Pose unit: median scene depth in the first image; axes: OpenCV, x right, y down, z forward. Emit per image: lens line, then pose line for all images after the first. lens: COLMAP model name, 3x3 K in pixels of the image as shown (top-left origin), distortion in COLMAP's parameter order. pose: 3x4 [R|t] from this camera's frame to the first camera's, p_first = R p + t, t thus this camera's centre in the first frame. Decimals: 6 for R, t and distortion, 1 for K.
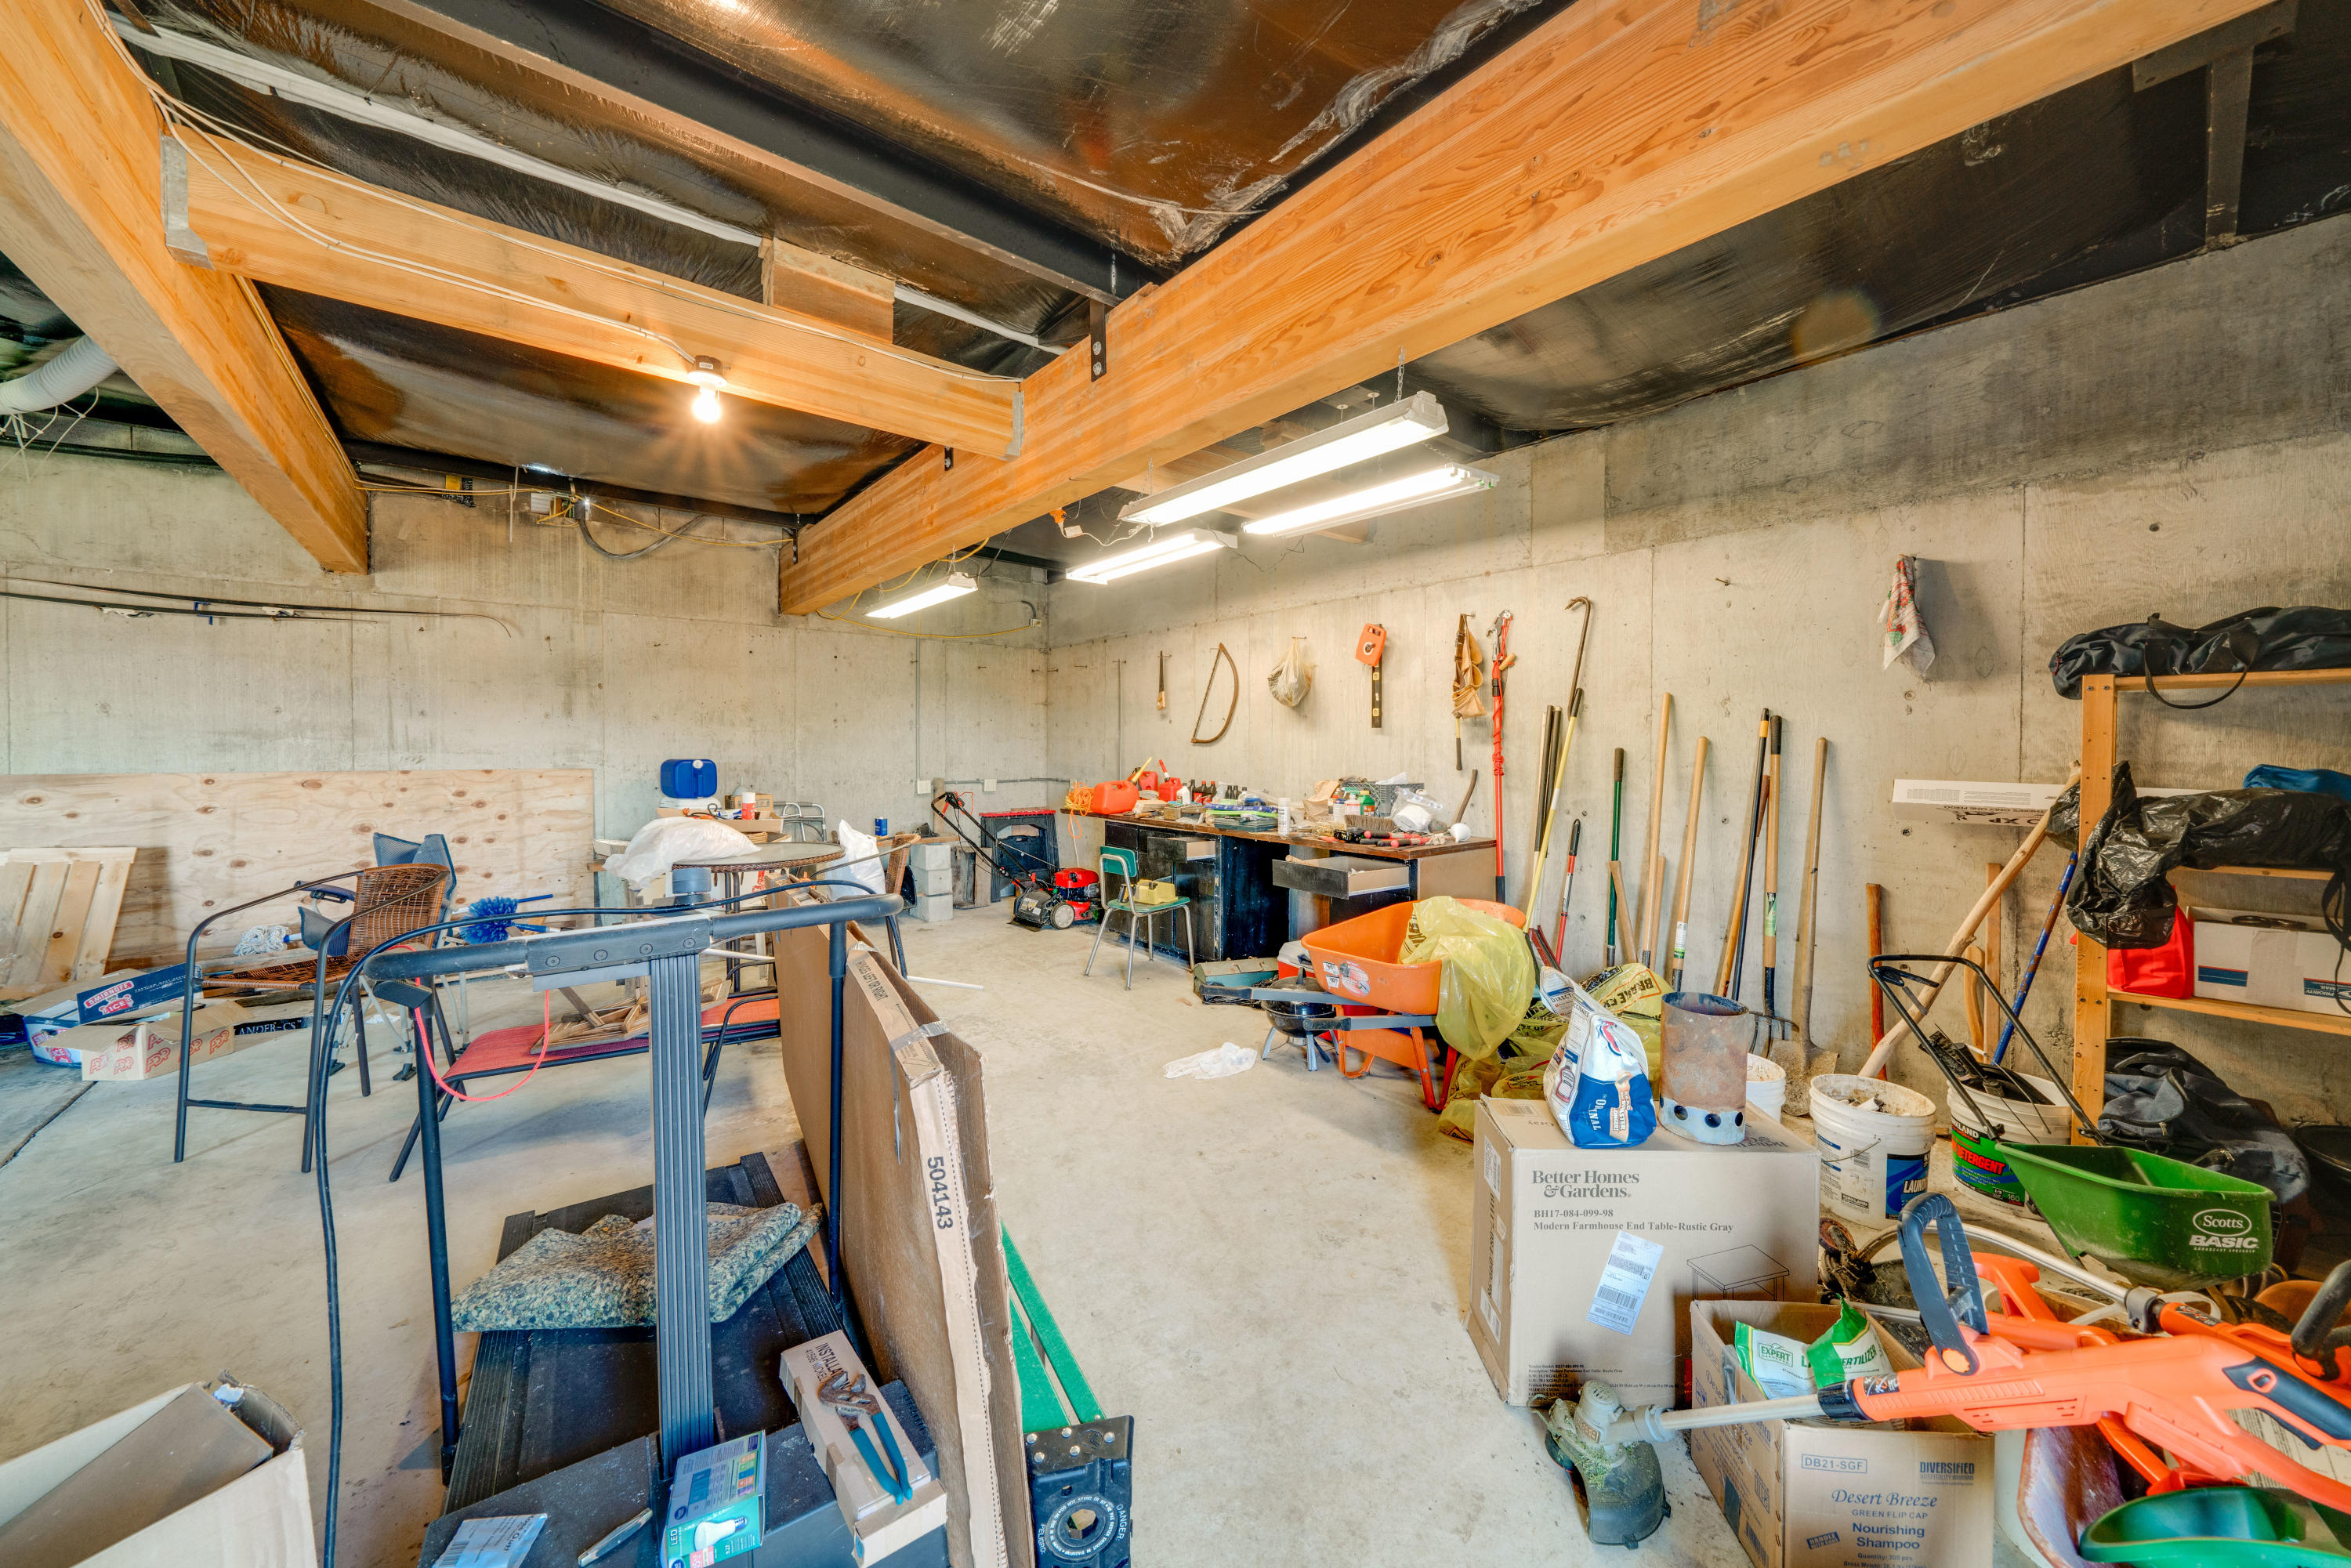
lens RADIAL K [[890.3, 0, 1170.2], [0, 890.3, 736.6], [0, 0, 1]] dist [-0.002280, -0.000394]
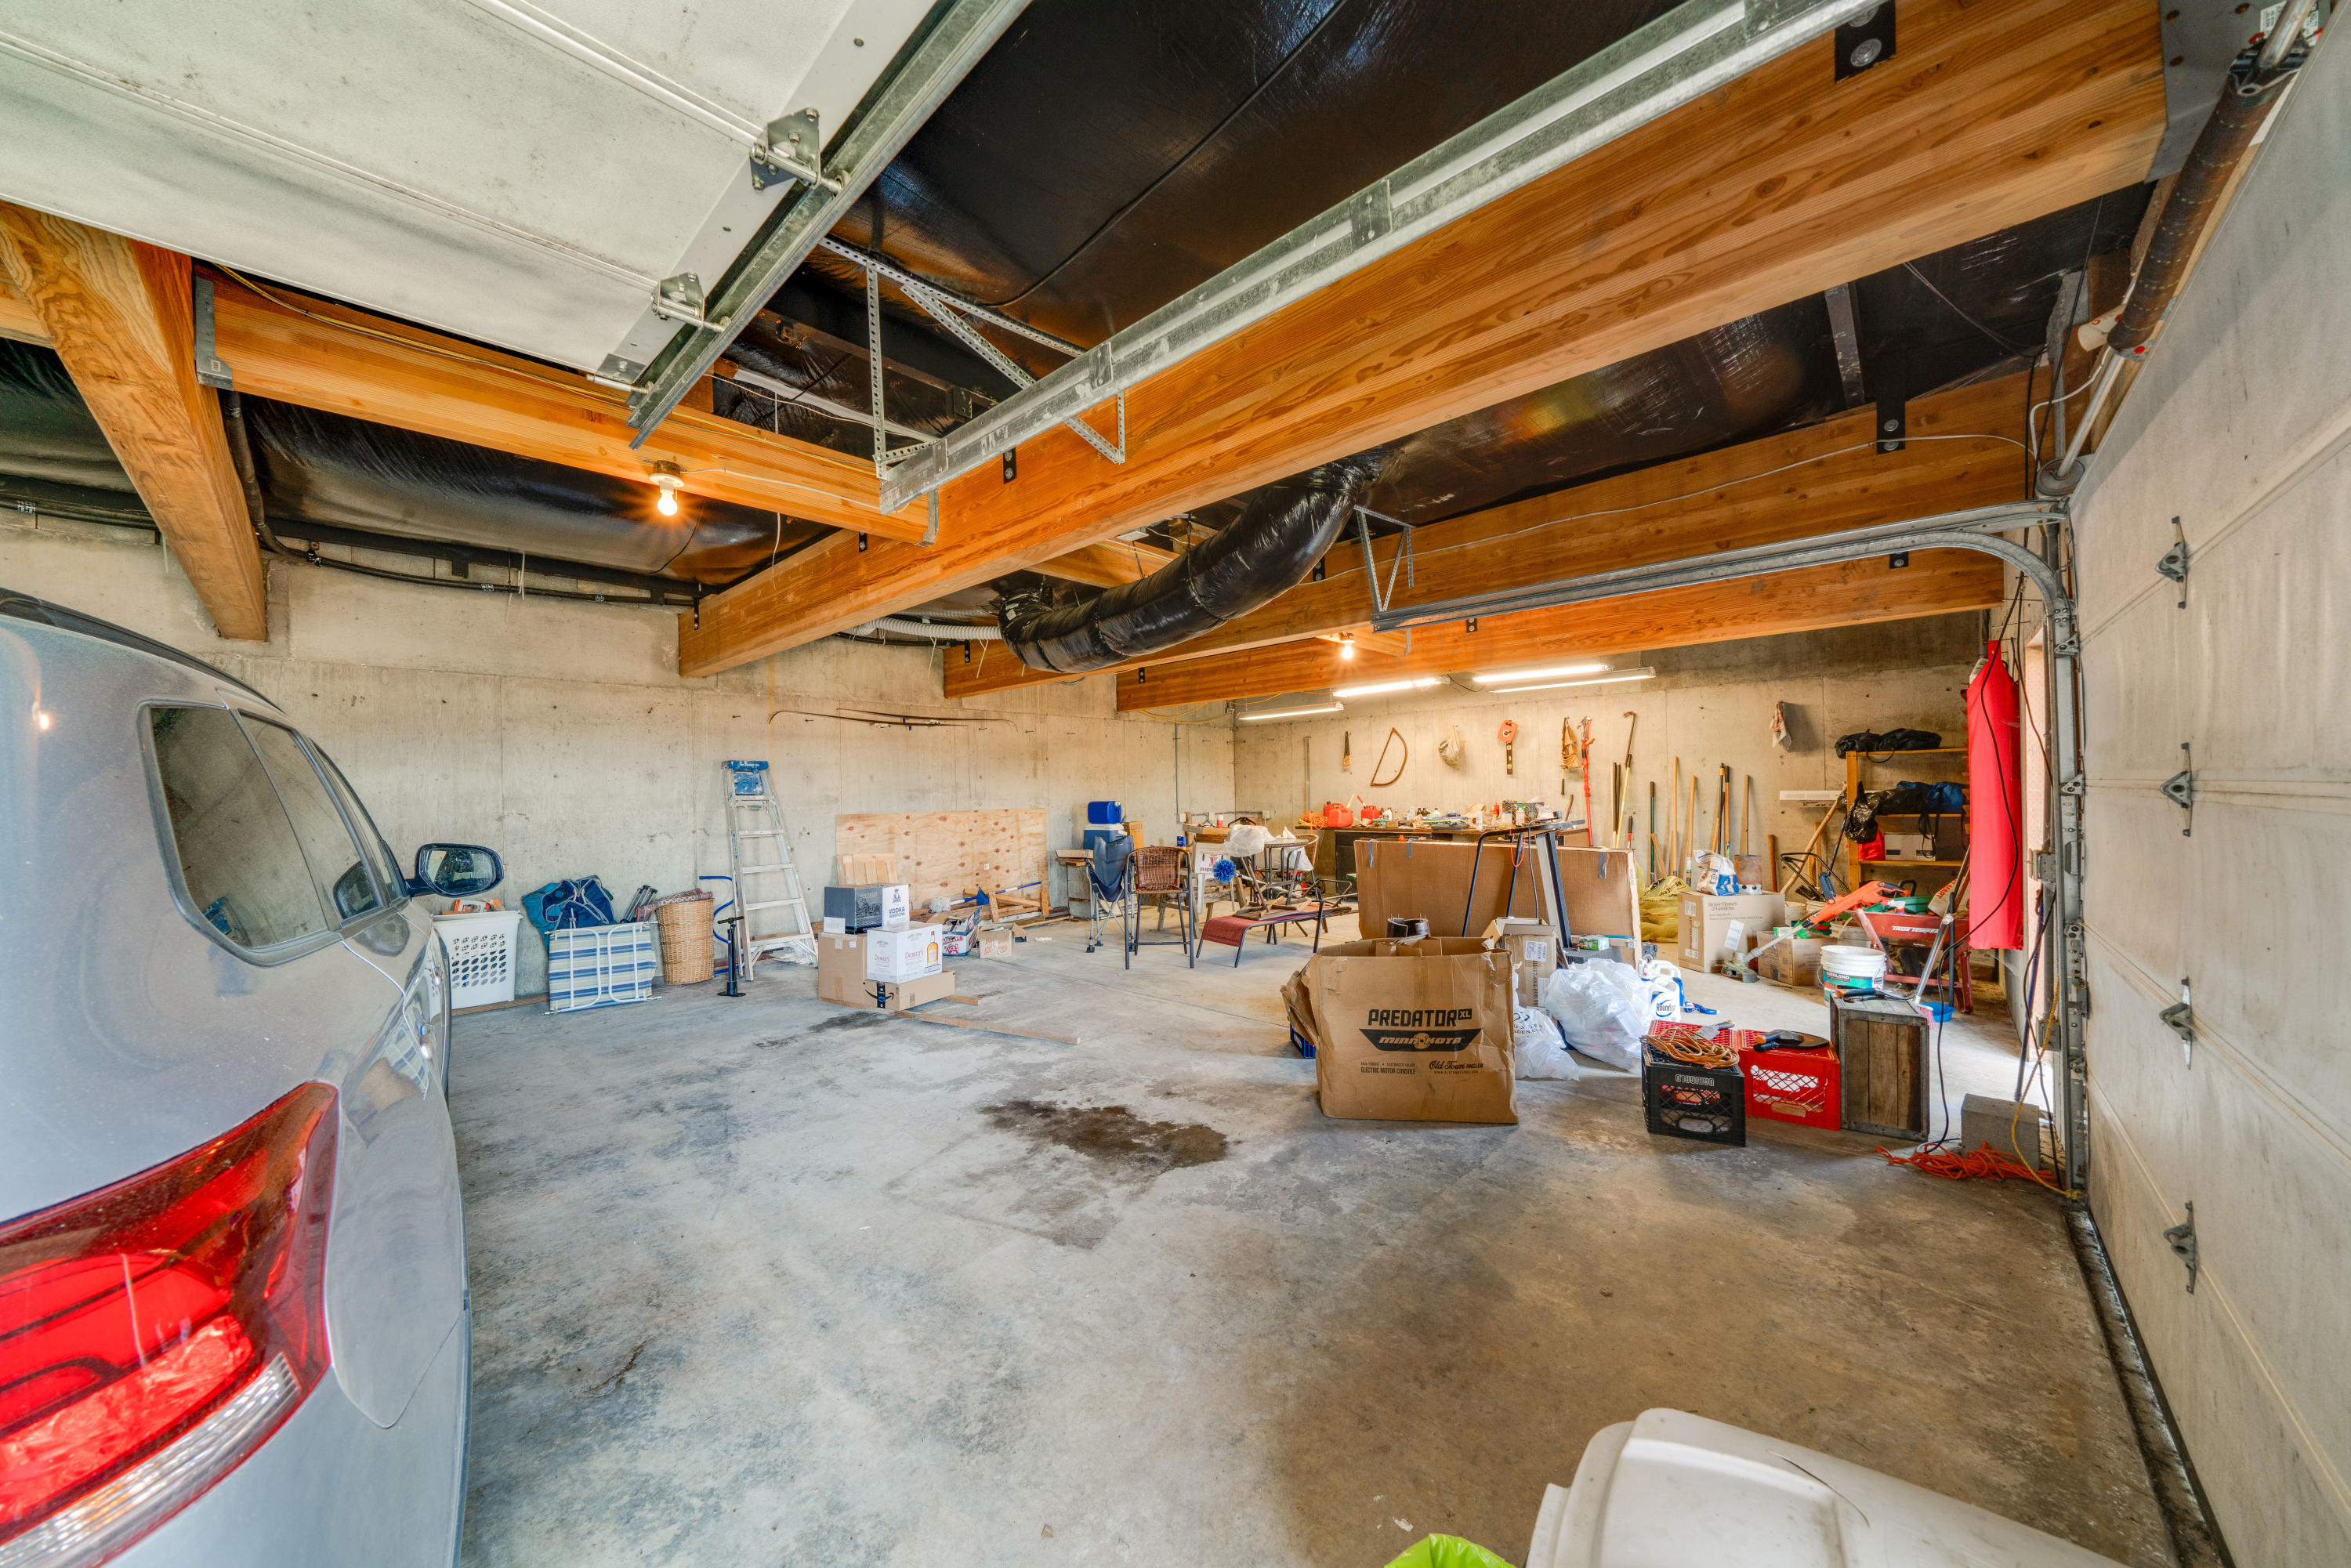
lens RADIAL K [[817.2, 0, 1171.2], [0, 817.2, 763.9], [0, 0, 1]] dist [-0.000104, 0.000097]
pose [[0.993479, -0.018572, 0.112490, -1.084374], [0.021544, 0.999449, -0.025267, -0.006721], [-0.111959, 0.027526, 0.993332, -1.039795]]
